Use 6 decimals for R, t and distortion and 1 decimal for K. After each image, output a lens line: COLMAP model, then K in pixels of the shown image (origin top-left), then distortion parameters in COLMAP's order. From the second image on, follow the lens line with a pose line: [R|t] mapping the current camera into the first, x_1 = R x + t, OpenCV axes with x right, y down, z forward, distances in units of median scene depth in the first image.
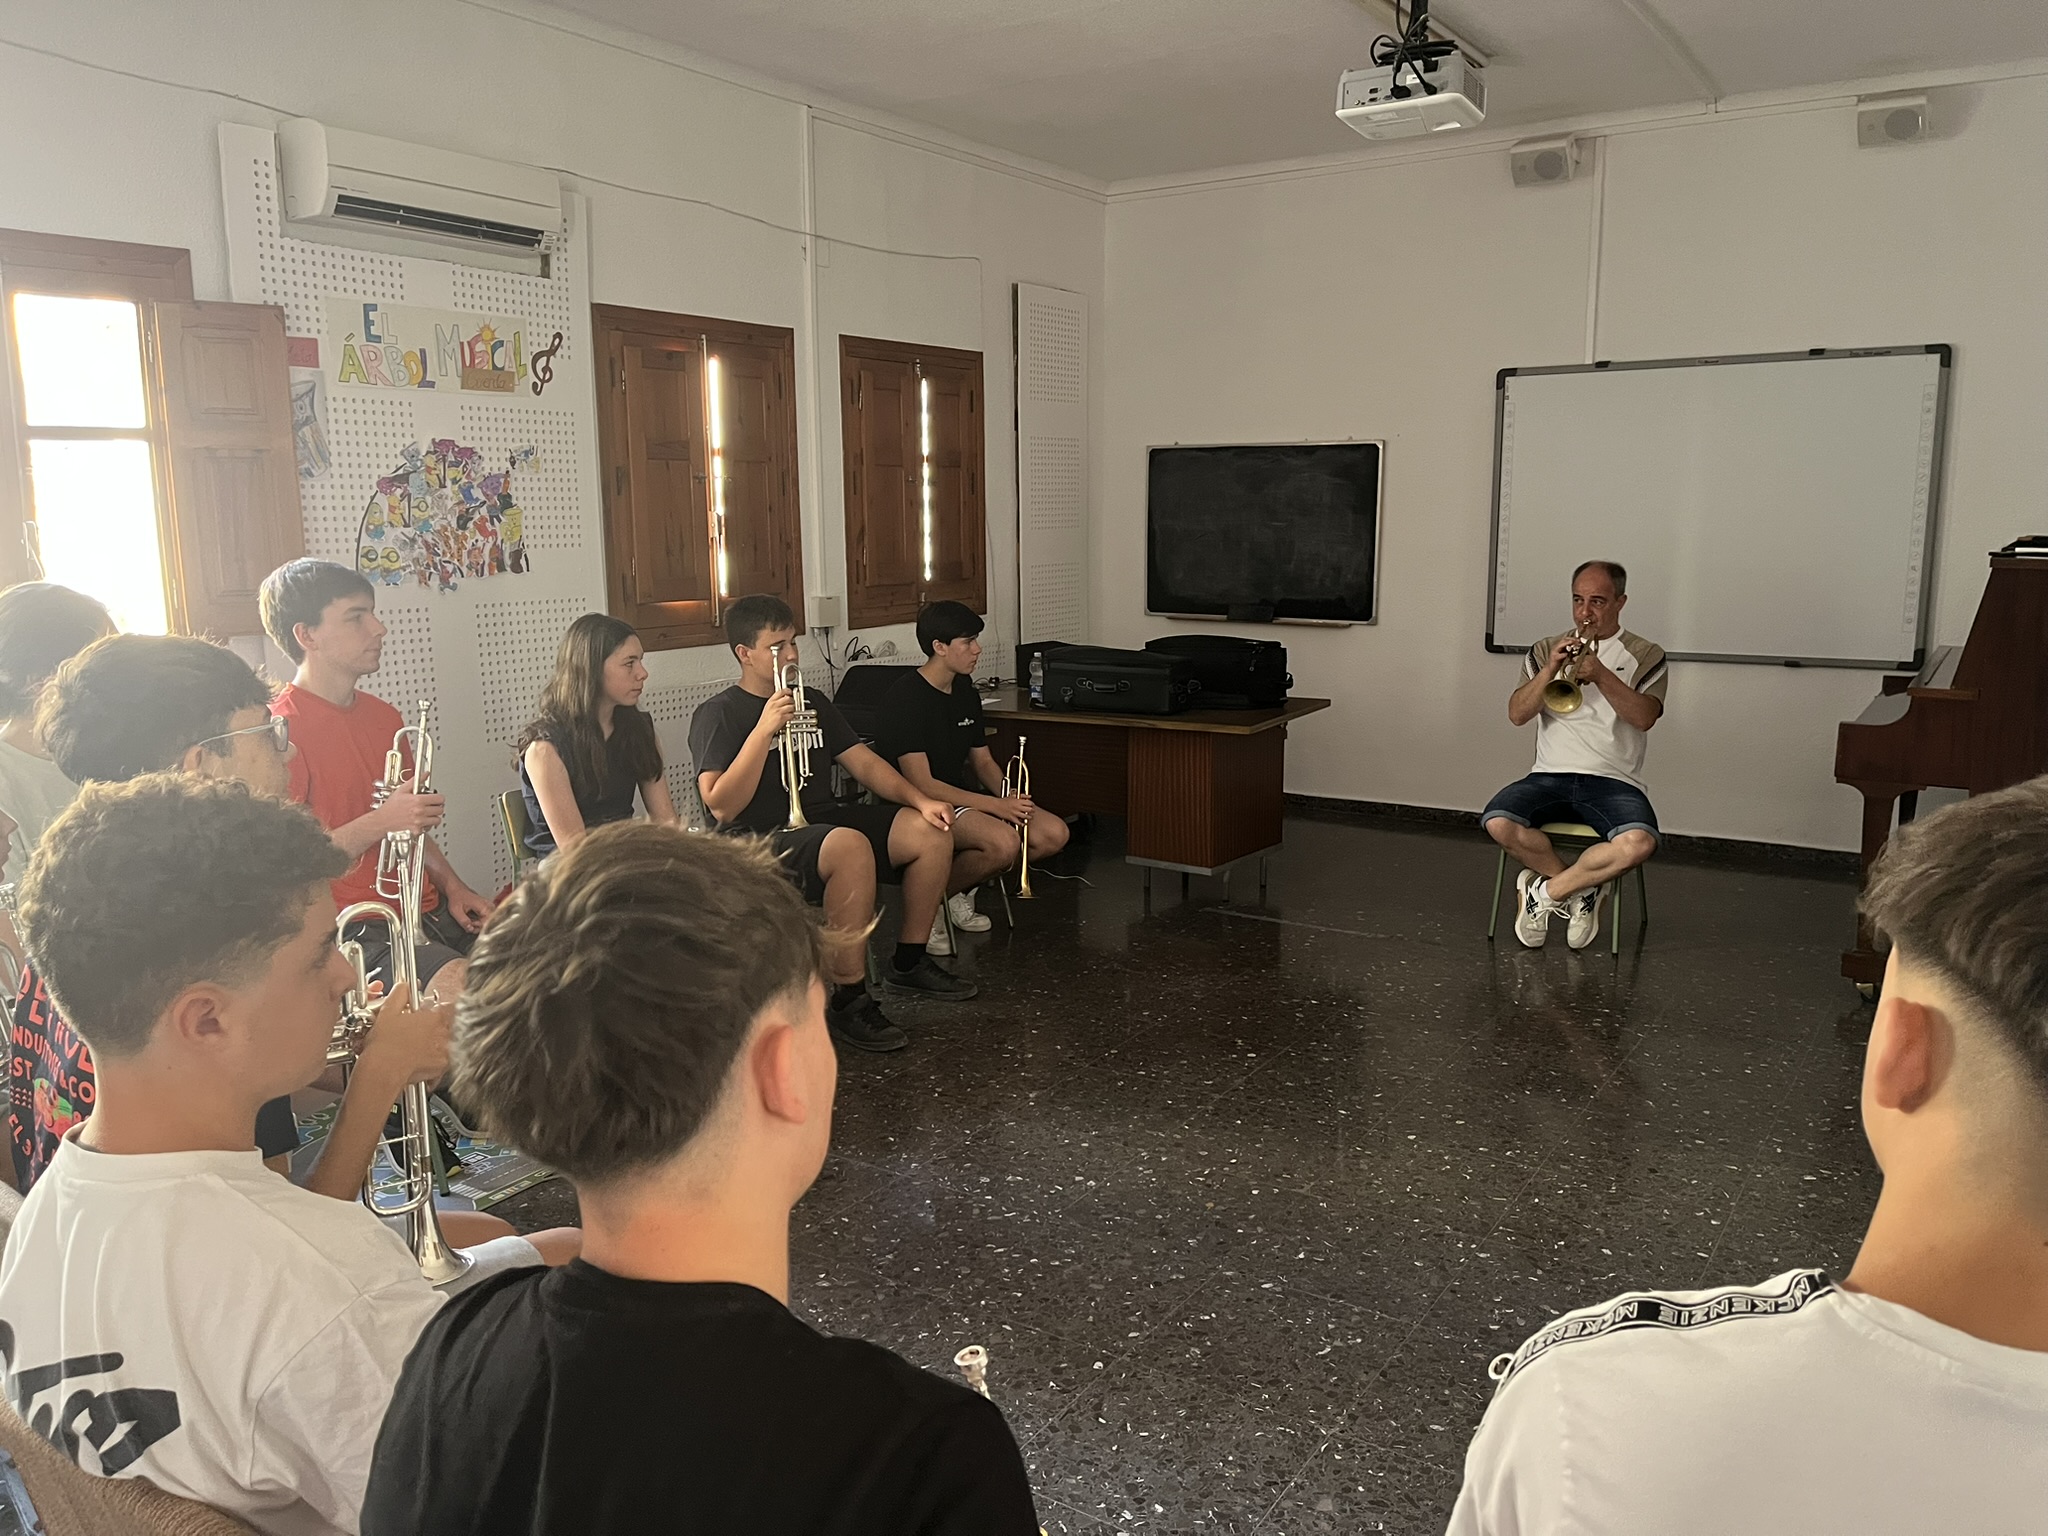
lens RADIAL K [[1548.3, 0, 1025.2], [0, 1548.3, 768.7], [0, 0, 1]] dist [0.037048, -0.060152]
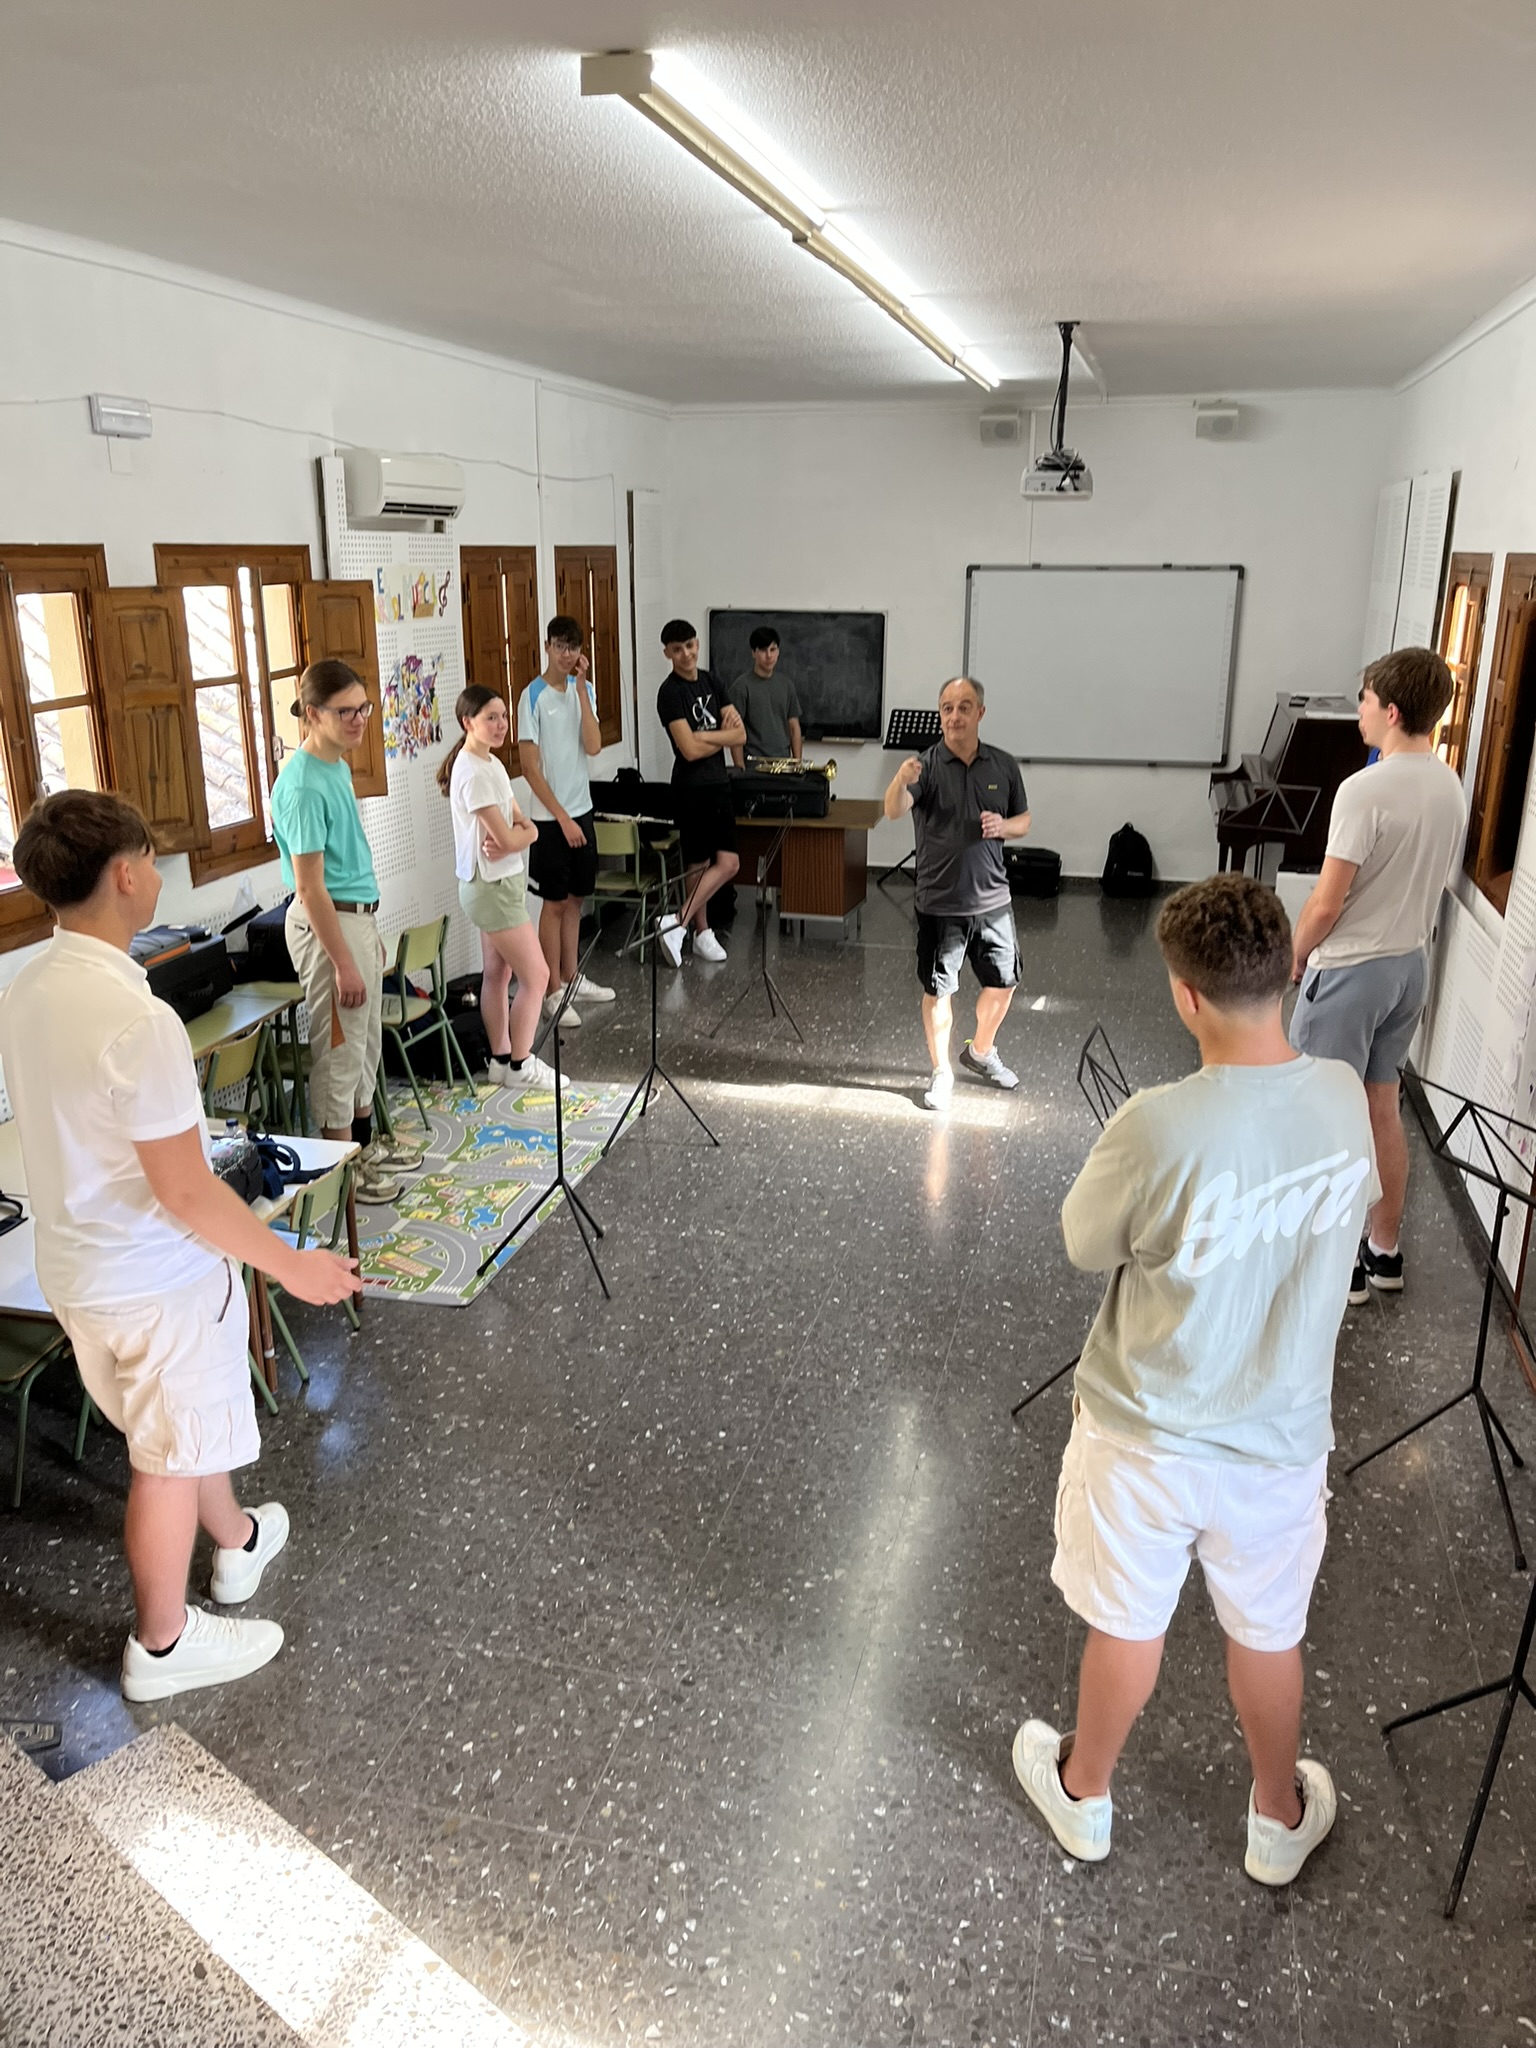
lens RADIAL K [[1548.3, 0, 768.6], [0, 1548.3, 1024.7], [0, 0, 1]] dist [0.037048, -0.060152]
pose [[0.943005, -0.087170, 0.321160, -0.435721], [0.045775, 0.989887, 0.134270, -0.036992], [-0.329616, -0.111916, 0.937458, -0.414600]]
